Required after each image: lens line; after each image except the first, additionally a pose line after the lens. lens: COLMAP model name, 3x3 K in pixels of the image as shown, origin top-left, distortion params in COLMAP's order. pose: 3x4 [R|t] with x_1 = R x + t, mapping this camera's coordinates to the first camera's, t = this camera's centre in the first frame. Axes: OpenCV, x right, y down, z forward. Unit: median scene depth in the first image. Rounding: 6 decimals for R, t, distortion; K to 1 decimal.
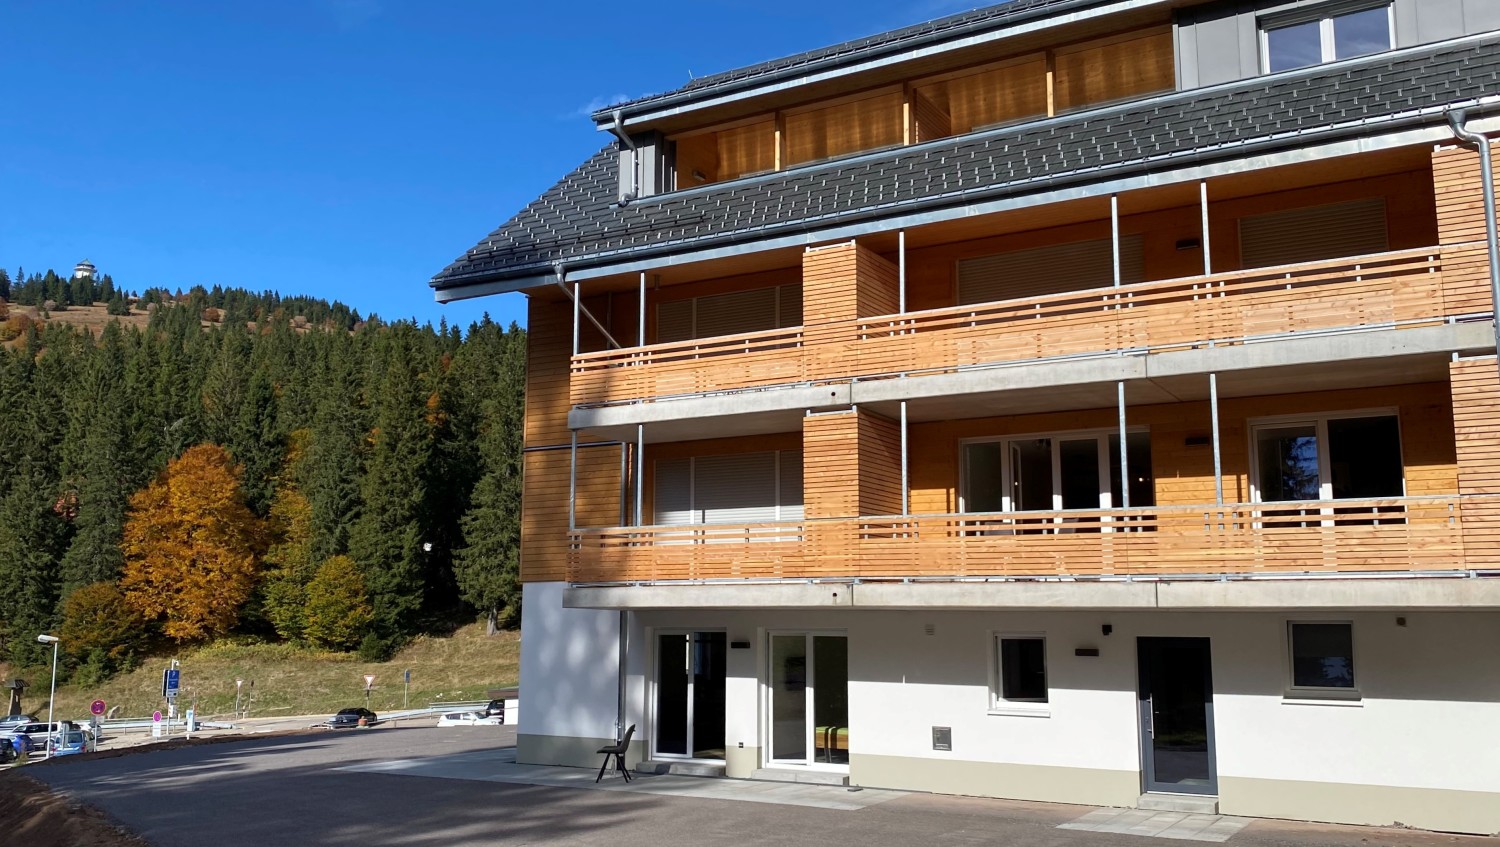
lens RADIAL K [[1329.7, 0, 748.0], [0, 1329.7, 433.9], [0, 0, 1]] dist [0.011324, -0.017634]
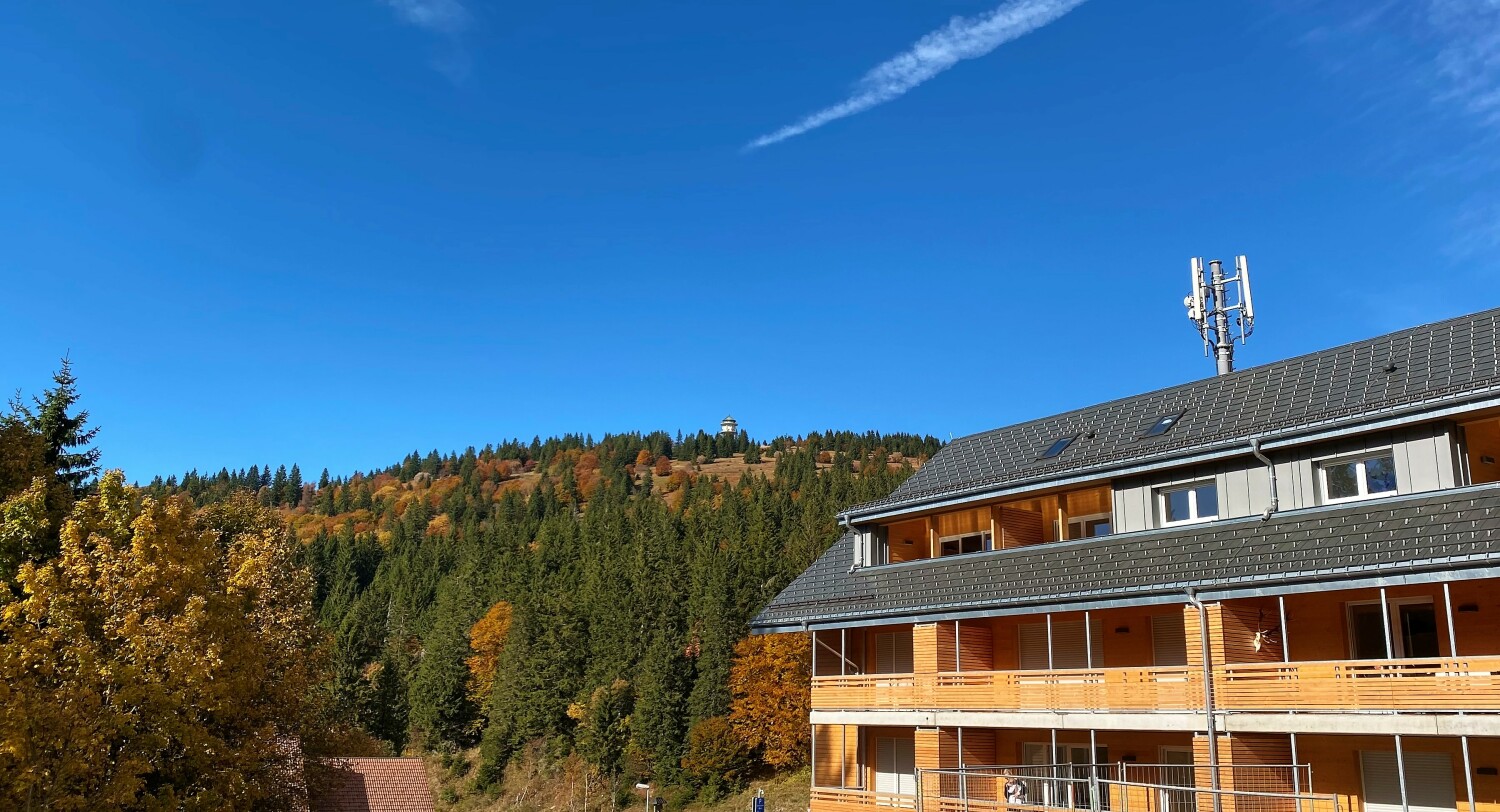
lens RADIAL K [[1245.8, 0, 757.0], [0, 1245.8, 398.5], [0, 0, 1]] dist [0.078203, 0.001481]
pose [[0.902616, -0.098998, -0.418907, 0.069148], [0.047888, 0.990247, -0.130836, -0.028102], [0.427774, 0.098034, 0.898554, -0.067161]]
